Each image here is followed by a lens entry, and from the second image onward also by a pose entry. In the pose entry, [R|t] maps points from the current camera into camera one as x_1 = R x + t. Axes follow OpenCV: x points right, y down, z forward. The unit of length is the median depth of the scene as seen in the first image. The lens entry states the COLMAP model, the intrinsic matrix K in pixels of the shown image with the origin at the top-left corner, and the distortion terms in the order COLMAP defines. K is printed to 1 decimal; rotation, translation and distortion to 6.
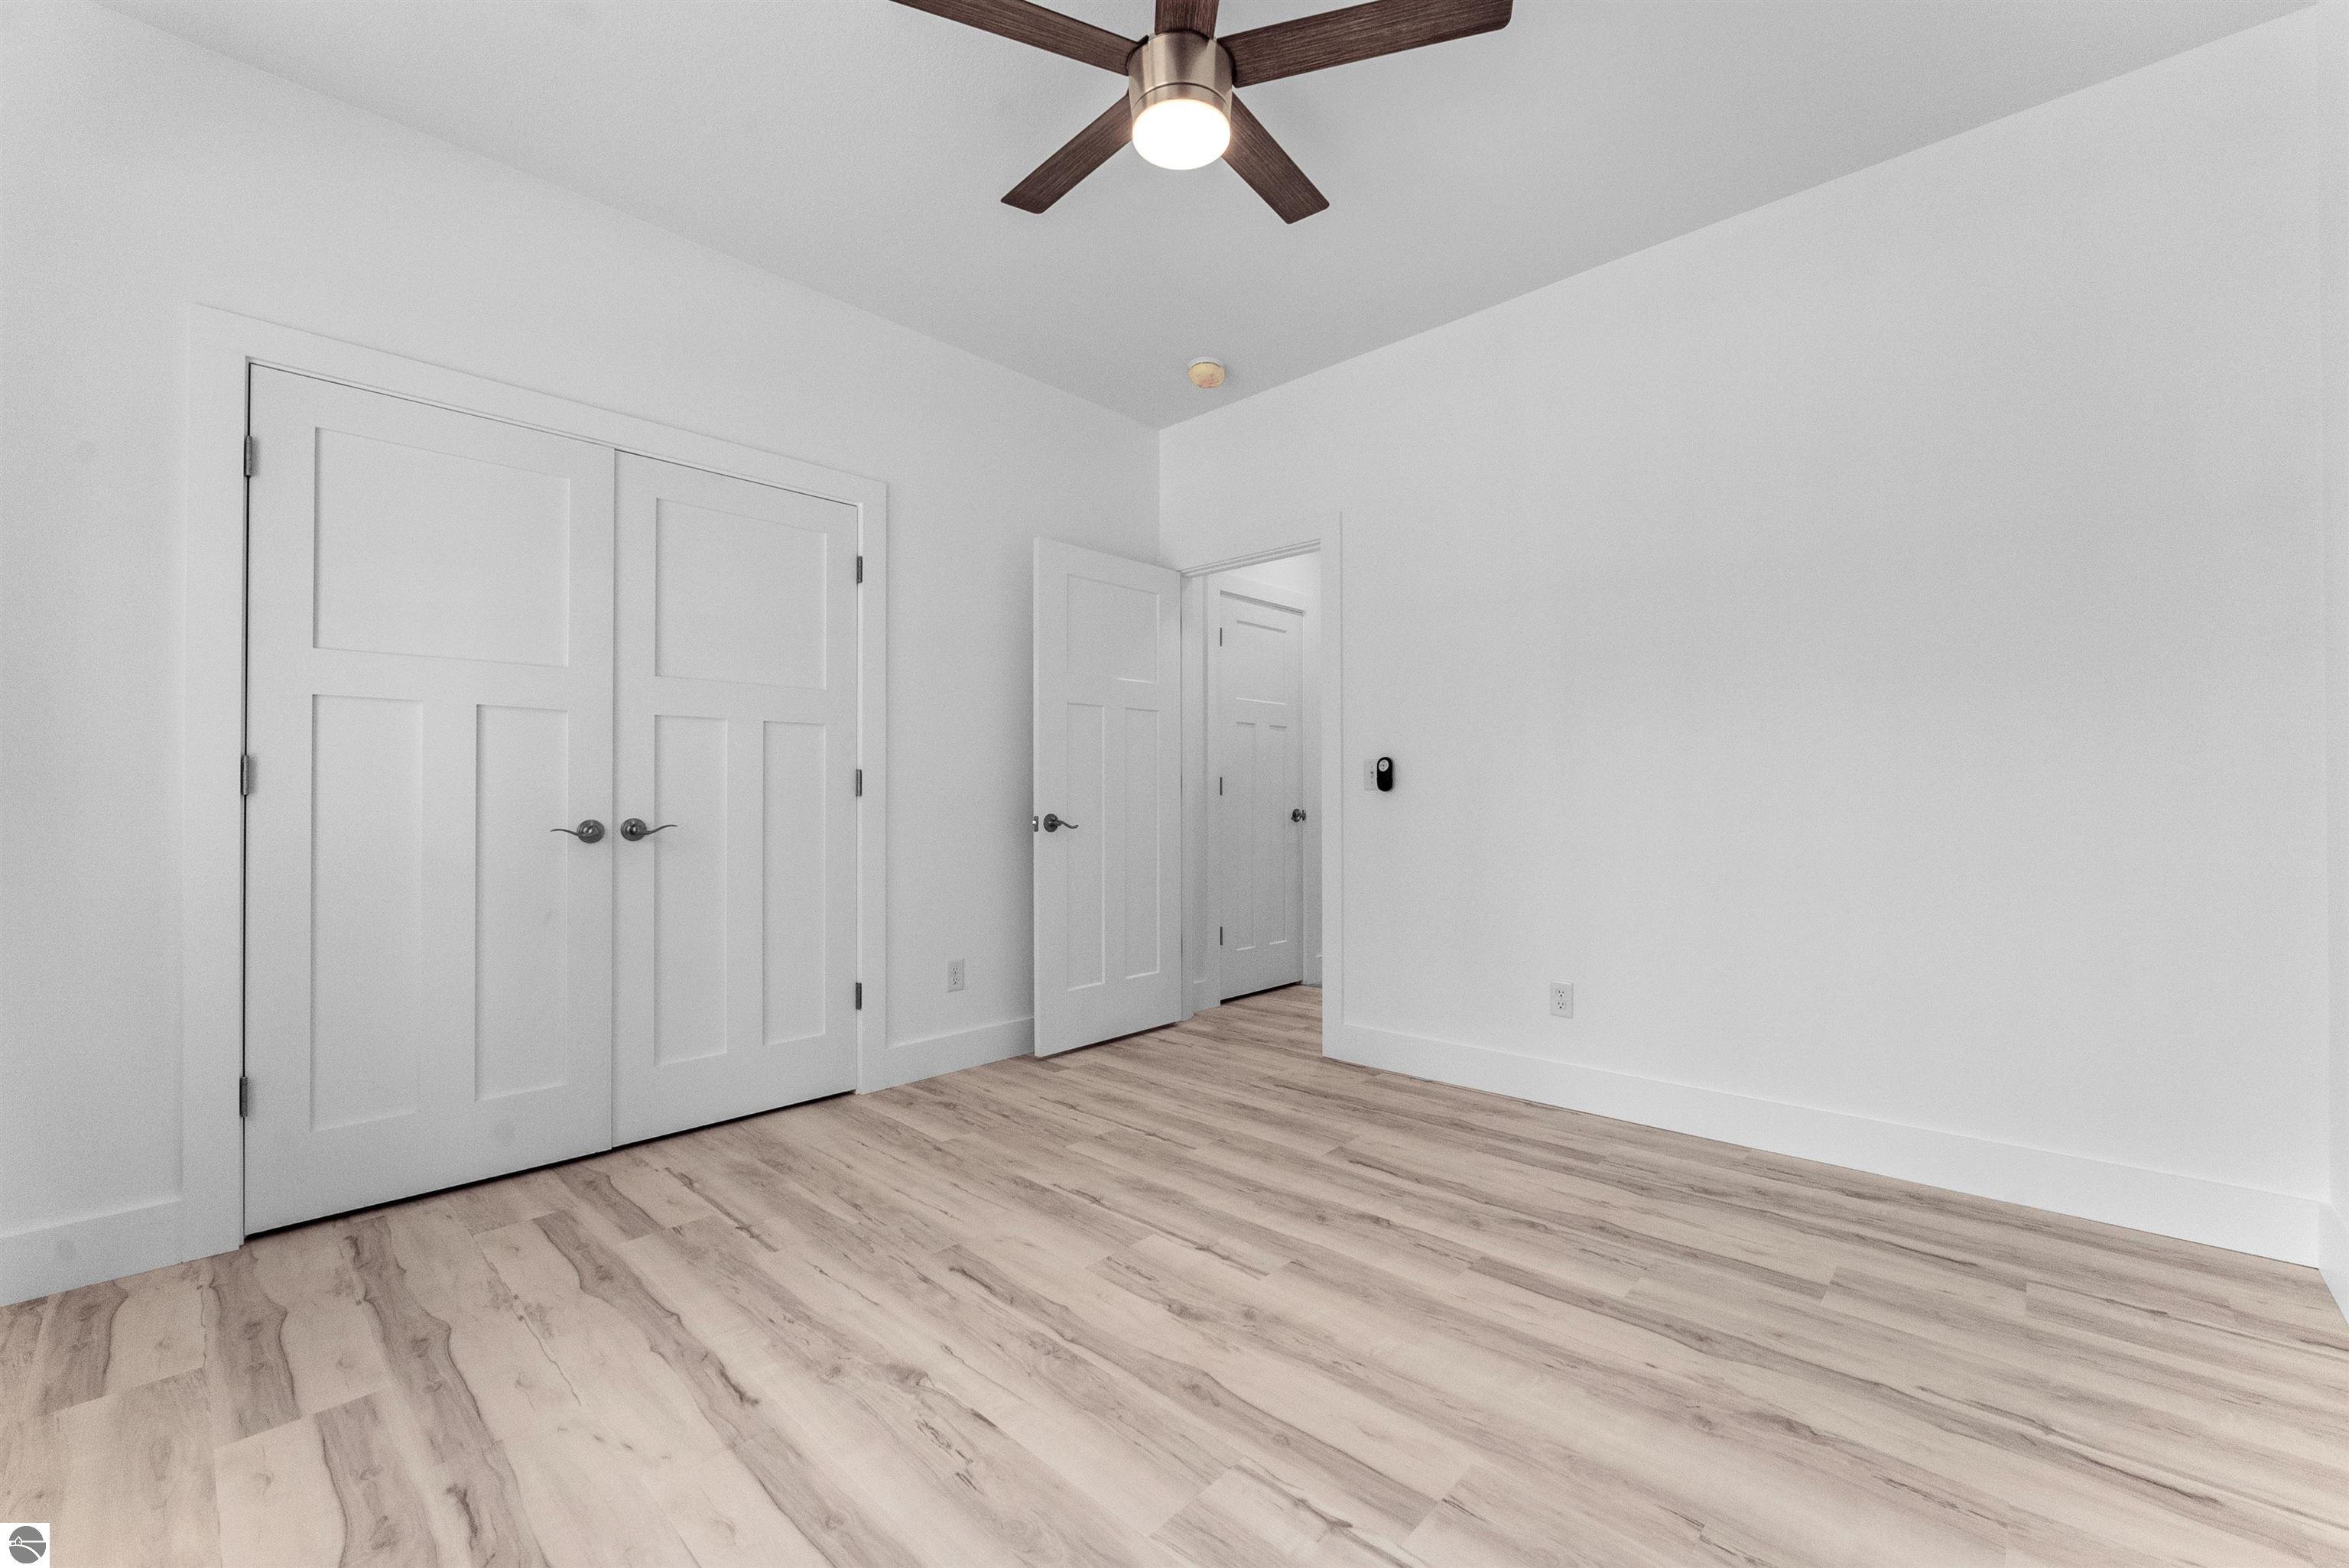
lens RADIAL K [[937.6, 0, 1175.3], [0, 937.6, 784.0], [0, 0, 1]] dist [-0.013871, 0.000330]
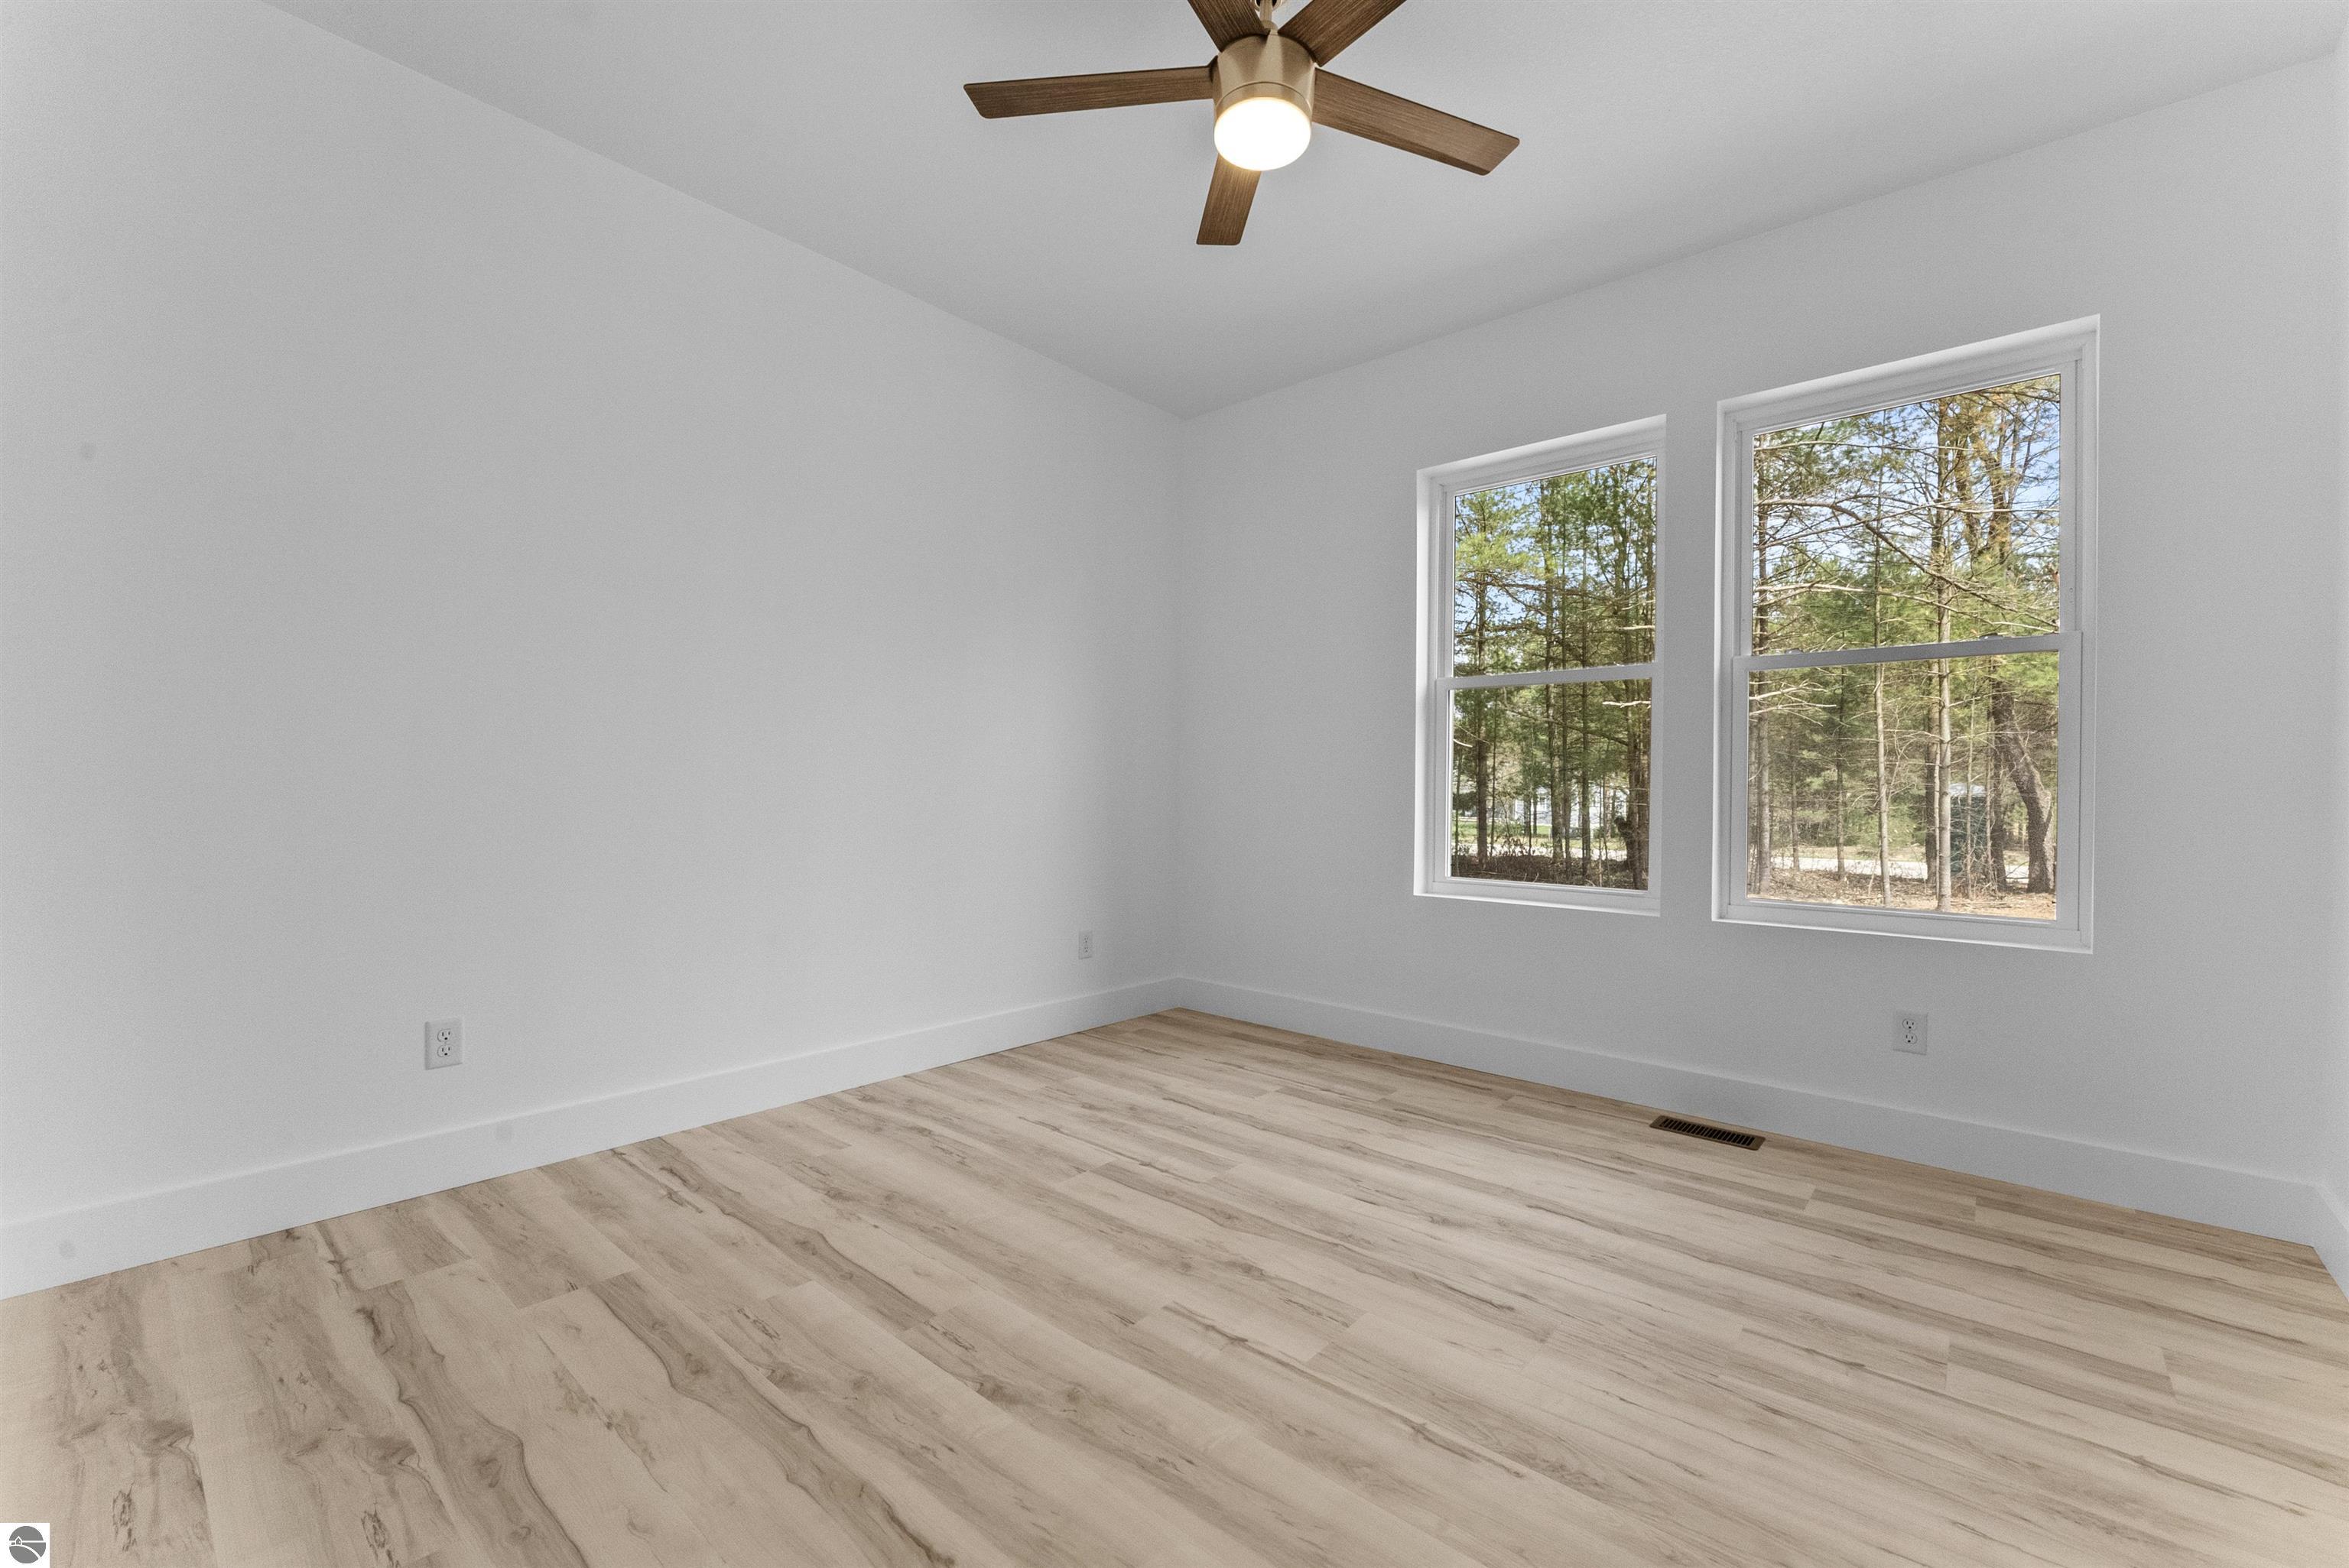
lens RADIAL K [[937.6, 0, 1173.0], [0, 937.6, 790.5], [0, 0, 1]] dist [-0.013871, 0.000330]
pose [[-0.999419, -0.006910, -0.033385, 0.131003], [-0.006423, 0.999872, -0.014653, 0.034490], [0.033482, -0.014430, -0.999335, 2.037361]]
